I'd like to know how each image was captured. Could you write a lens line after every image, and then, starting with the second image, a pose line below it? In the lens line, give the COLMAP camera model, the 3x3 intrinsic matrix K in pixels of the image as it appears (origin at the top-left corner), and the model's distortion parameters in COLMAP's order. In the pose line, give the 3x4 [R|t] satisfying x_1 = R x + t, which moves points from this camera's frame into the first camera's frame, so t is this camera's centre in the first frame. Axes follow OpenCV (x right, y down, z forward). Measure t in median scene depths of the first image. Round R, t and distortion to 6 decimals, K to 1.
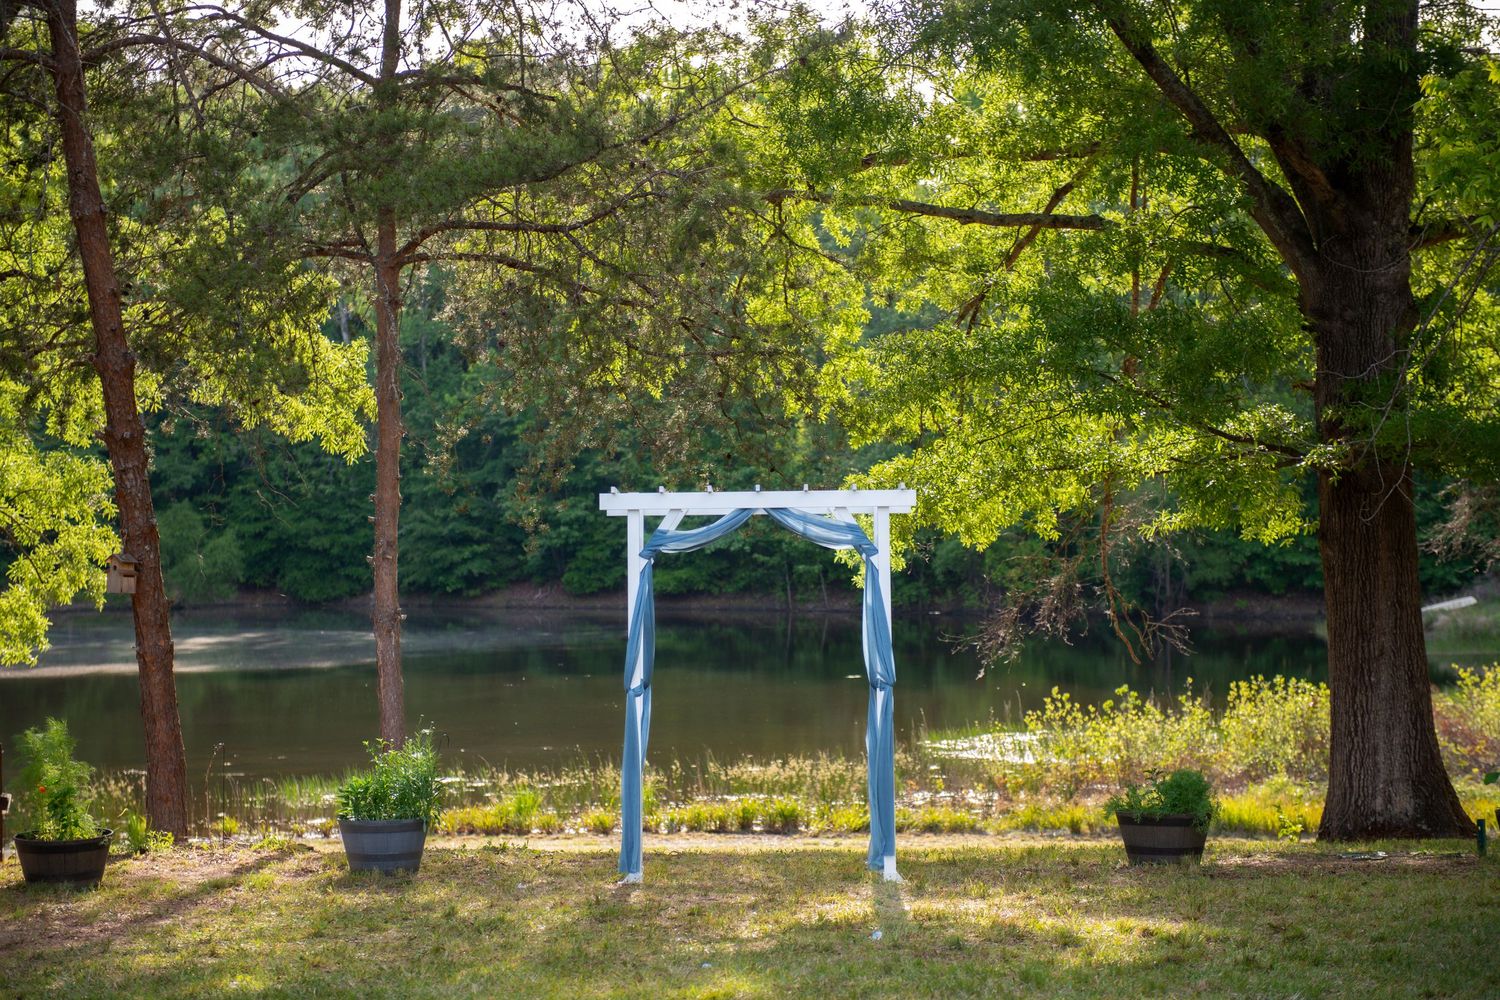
lens RADIAL K [[2723.7, 0, 748.2], [0, 2723.7, 497.5], [0, 0, 1]] dist [0.167785, 0.000000]
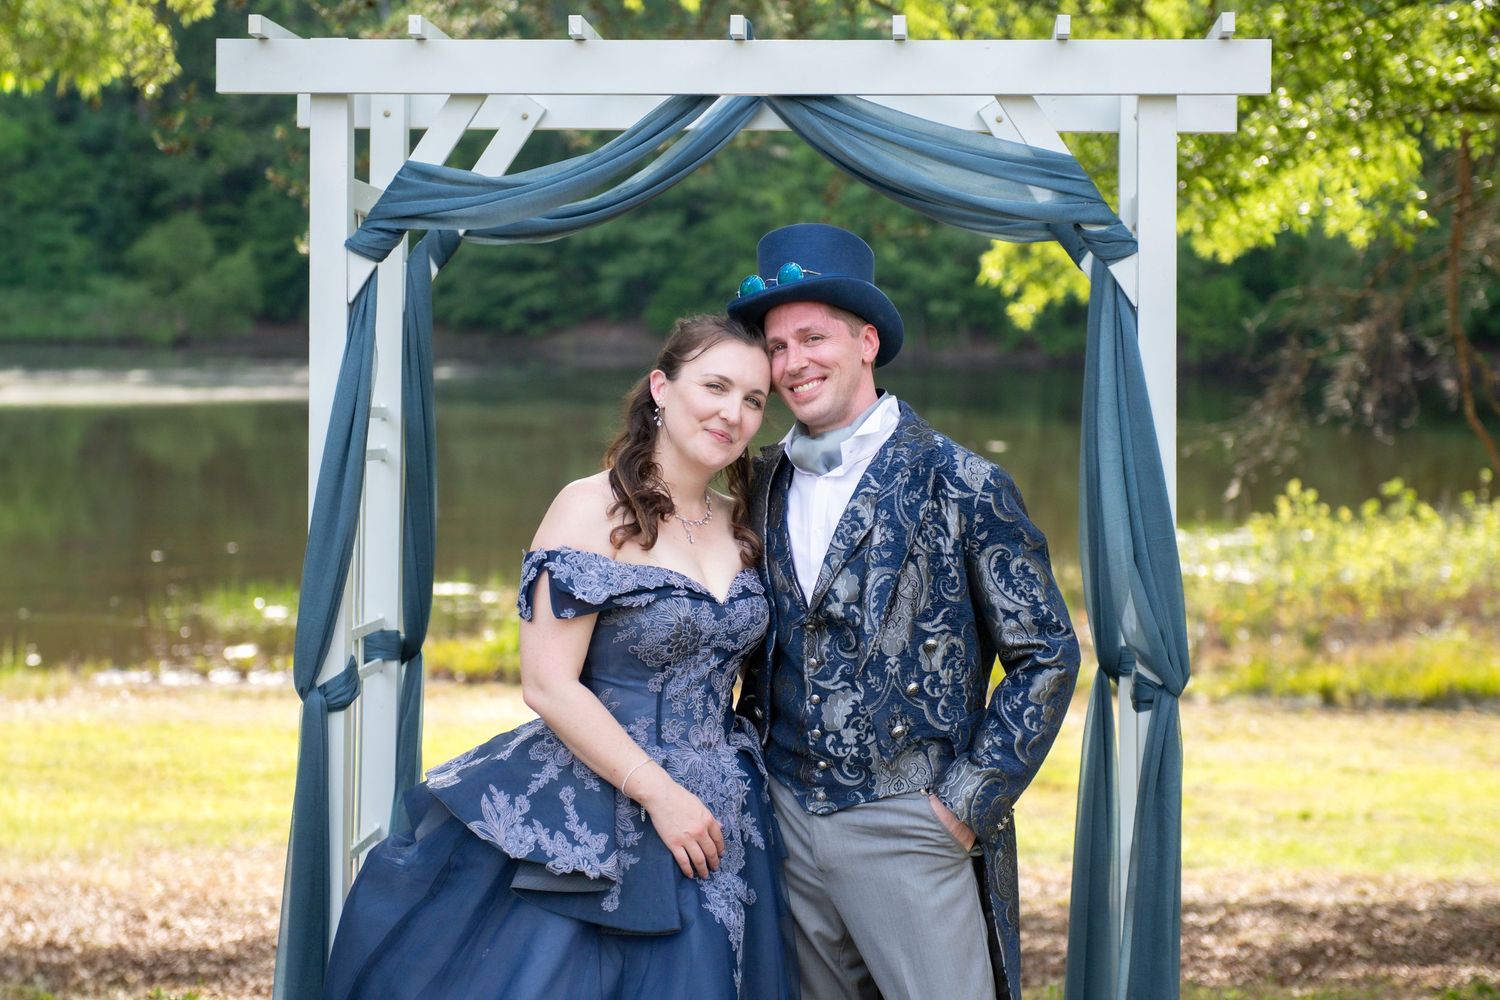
lens RADIAL K [[3128.6, 0, 745.4], [0, 3128.6, 499.0], [0, 0, 1]] dist [0.142531, 0.000000]
pose [[0.998990, 0.018450, -0.040970, 0.009214], [-0.014797, 0.996034, 0.087736, 0.008777], [0.042426, -0.087041, 0.995301, 0.316223]]
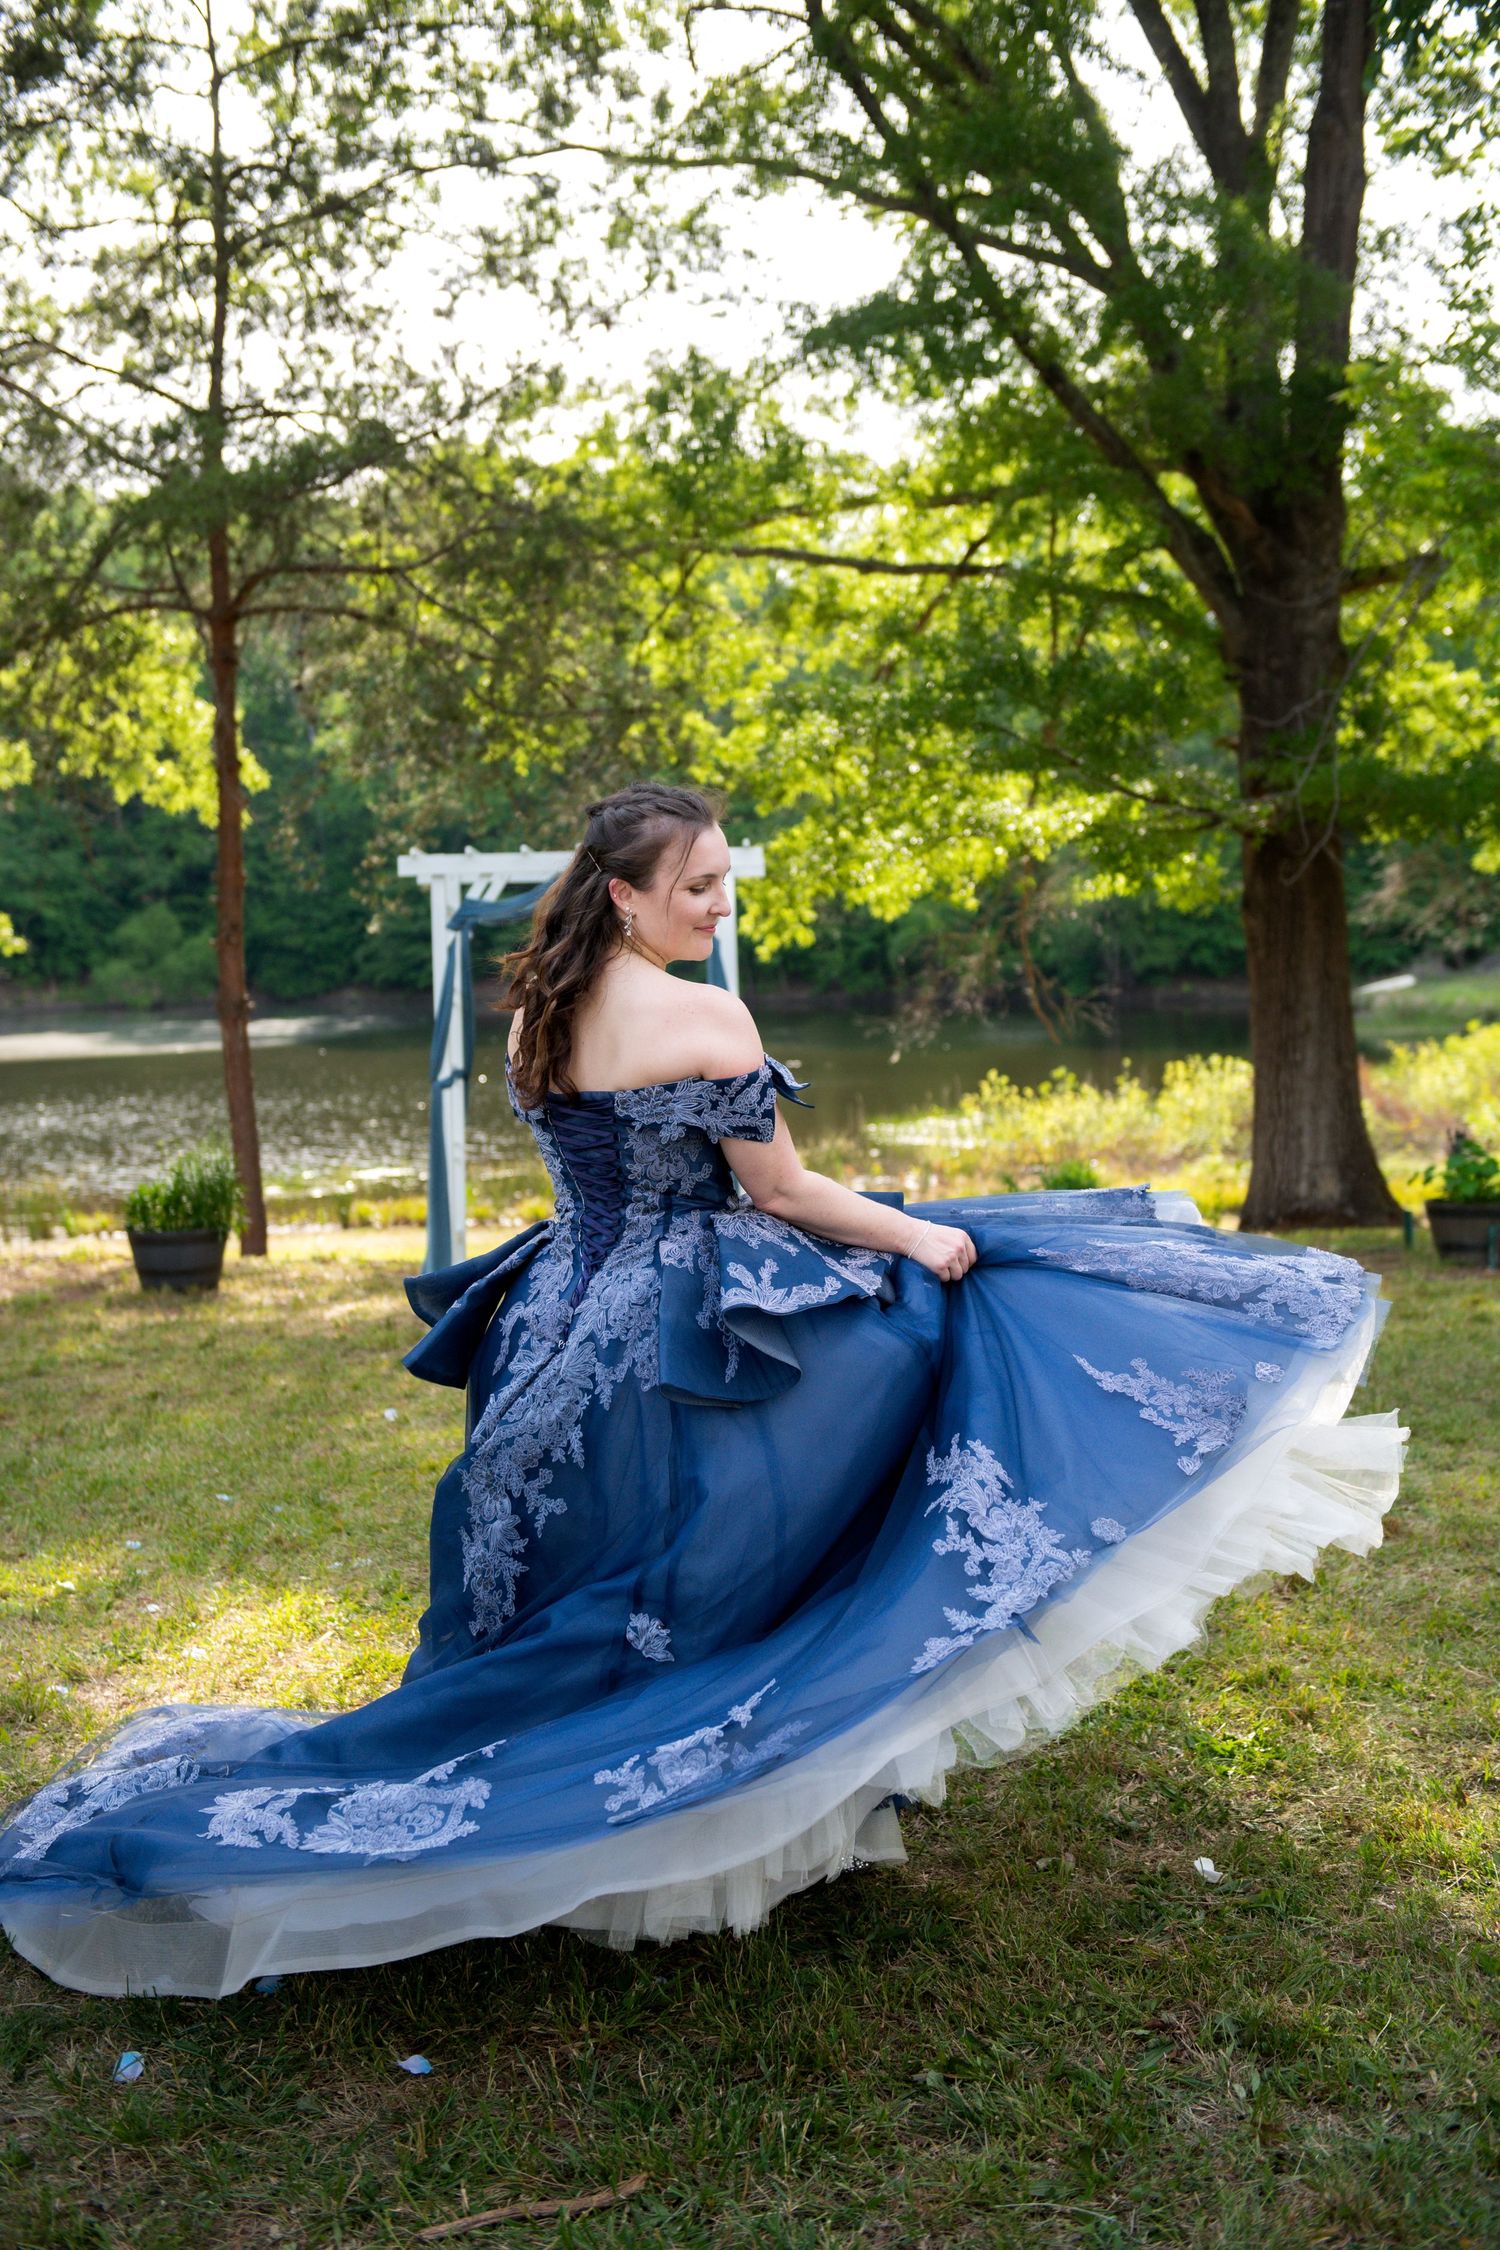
lens RADIAL K [[2612.7, 0, 740.1], [0, 2612.7, 1133.9], [0, 0, 1]] dist [0.068508, 0.000000]
pose [[0.999870, -0.015013, 0.005844, 0.023224], [0.014416, 0.995707, 0.091427, 0.005853], [-0.007192, -0.091331, 0.995795, 0.079005]]
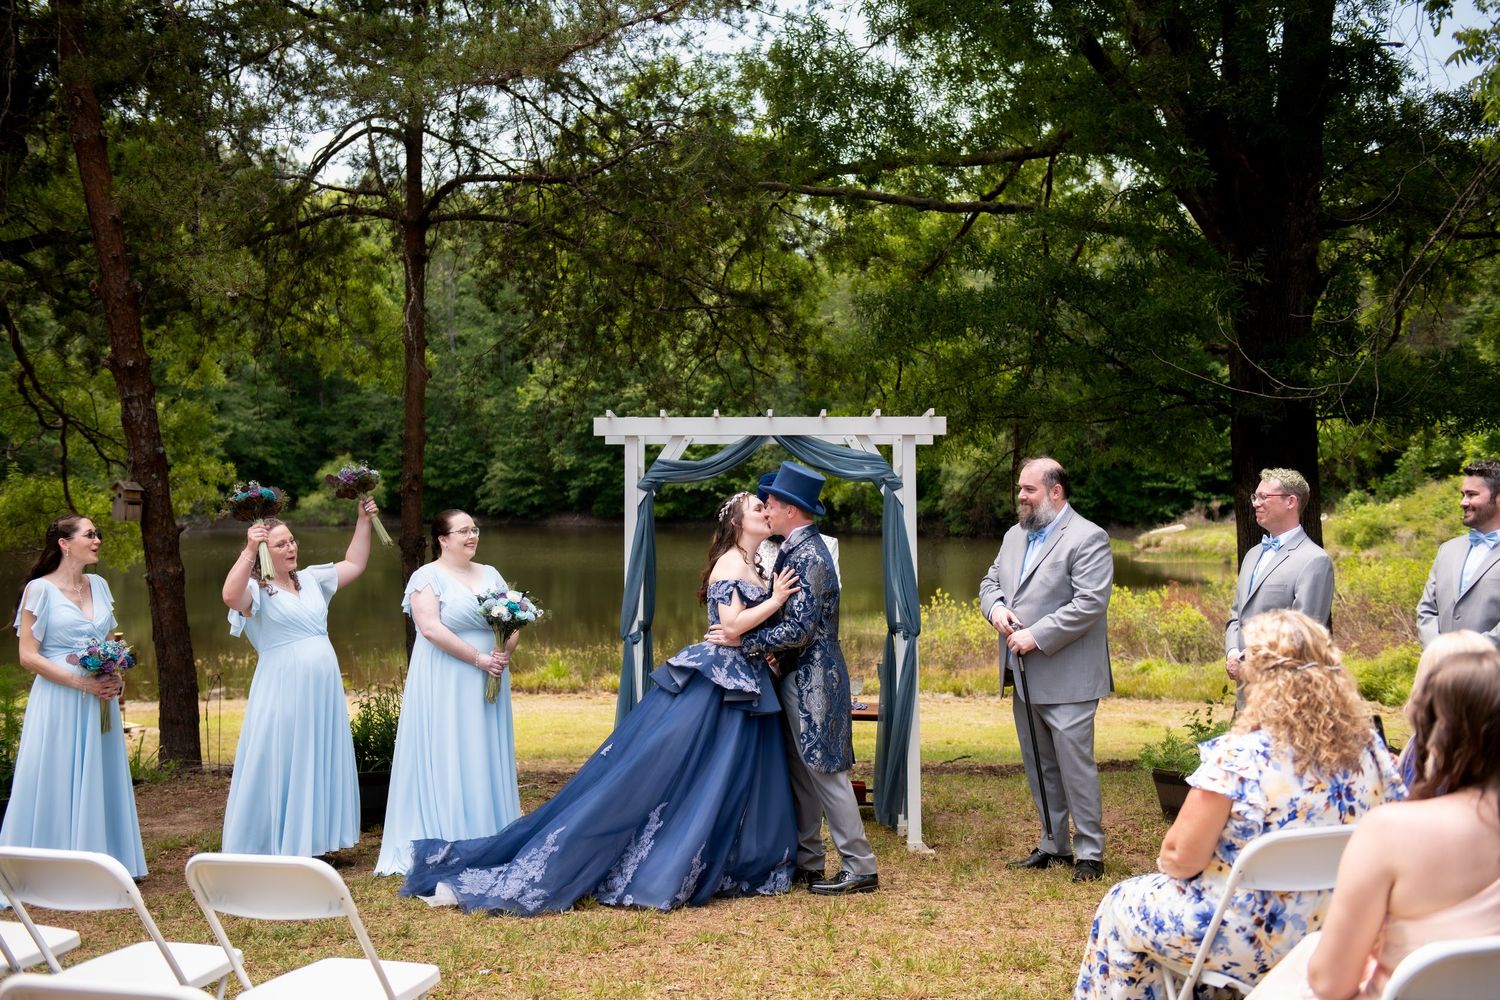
lens RADIAL K [[1695.0, 0, 742.4], [0, 1695.0, 495.1], [0, 0, 1]] dist [0.082994, 0.000000]
pose [[0.999789, 0.008795, 0.018582, -0.007691], [-0.009195, 0.999725, 0.021574, 0.005676], [-0.018388, -0.021740, 0.999595, 0.212663]]
